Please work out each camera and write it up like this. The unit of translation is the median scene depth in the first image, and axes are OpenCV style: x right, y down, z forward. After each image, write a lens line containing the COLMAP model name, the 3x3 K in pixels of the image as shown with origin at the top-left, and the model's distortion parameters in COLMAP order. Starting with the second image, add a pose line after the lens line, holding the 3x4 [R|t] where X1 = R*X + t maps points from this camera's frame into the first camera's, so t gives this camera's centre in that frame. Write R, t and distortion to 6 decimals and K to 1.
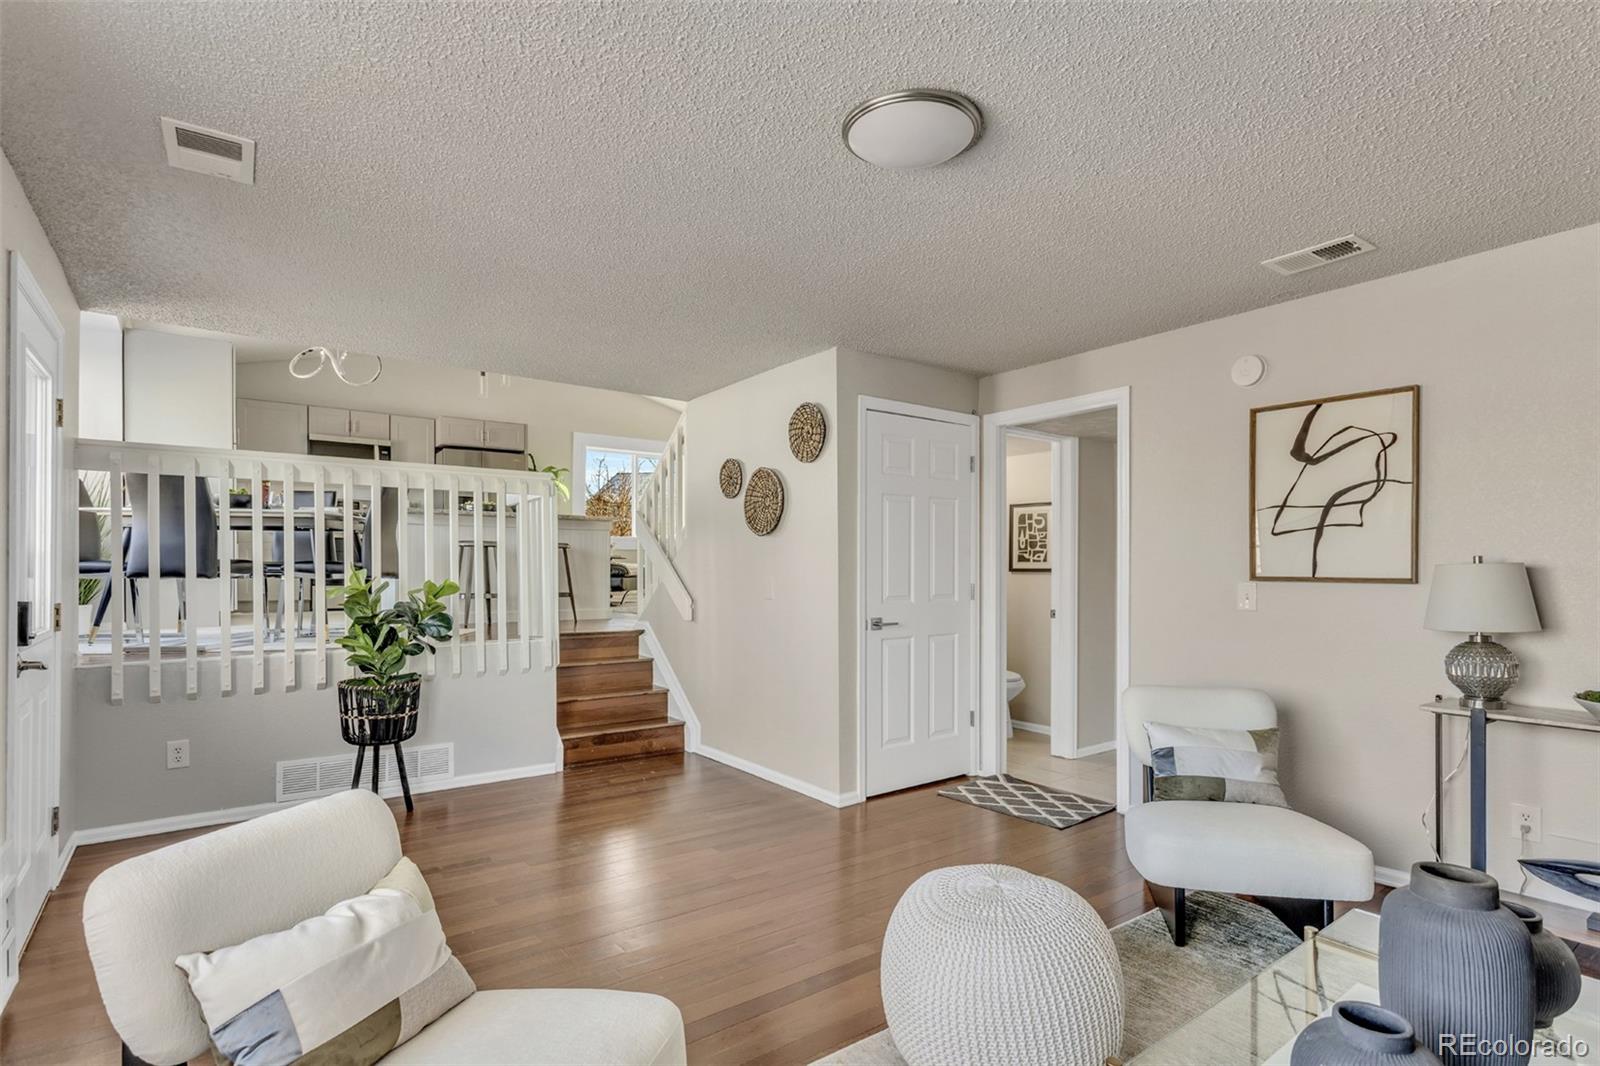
lens RADIAL K [[791.9, 0, 804.3], [0, 791.9, 548.9], [0, 0, 1]] dist [-0.002270, -0.000018]
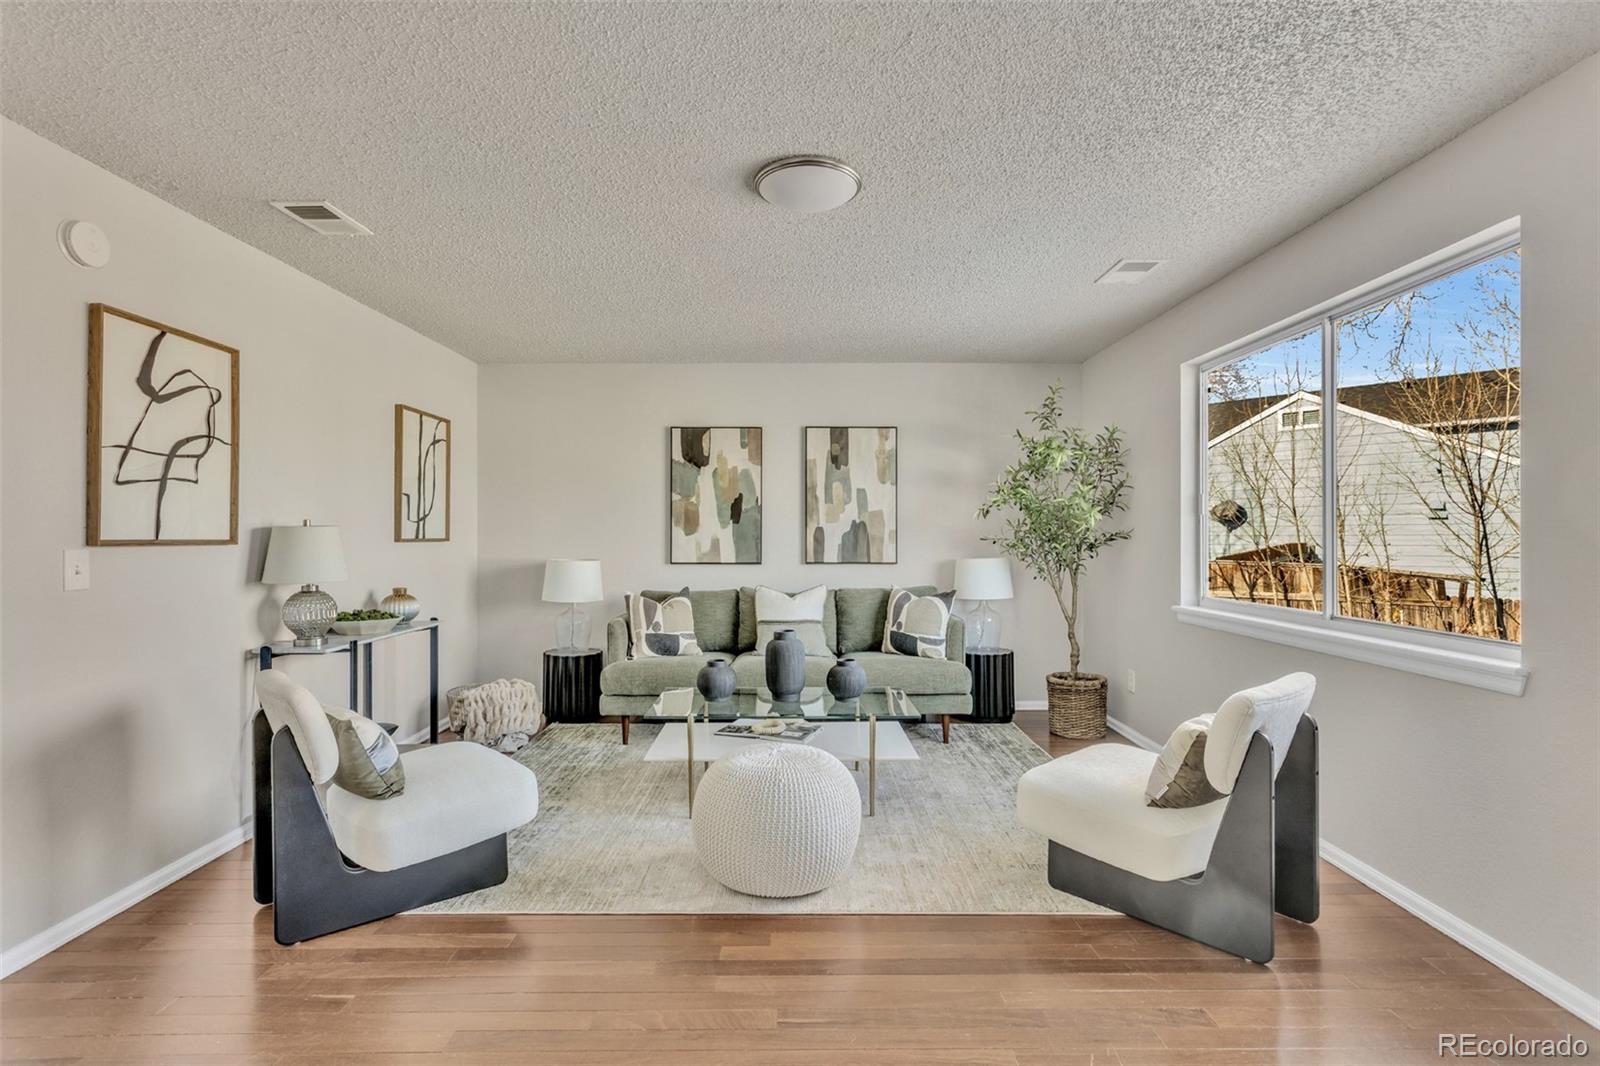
lens RADIAL K [[791.9, 0, 800.8], [0, 791.9, 533.8], [0, 0, 1]] dist [-0.002270, -0.000018]
pose [[-0.807025, 0.004038, 0.590504, -0.382054], [-0.008072, 0.999808, -0.017869, 0.039208], [-0.590463, -0.019187, -0.806837, 1.282764]]
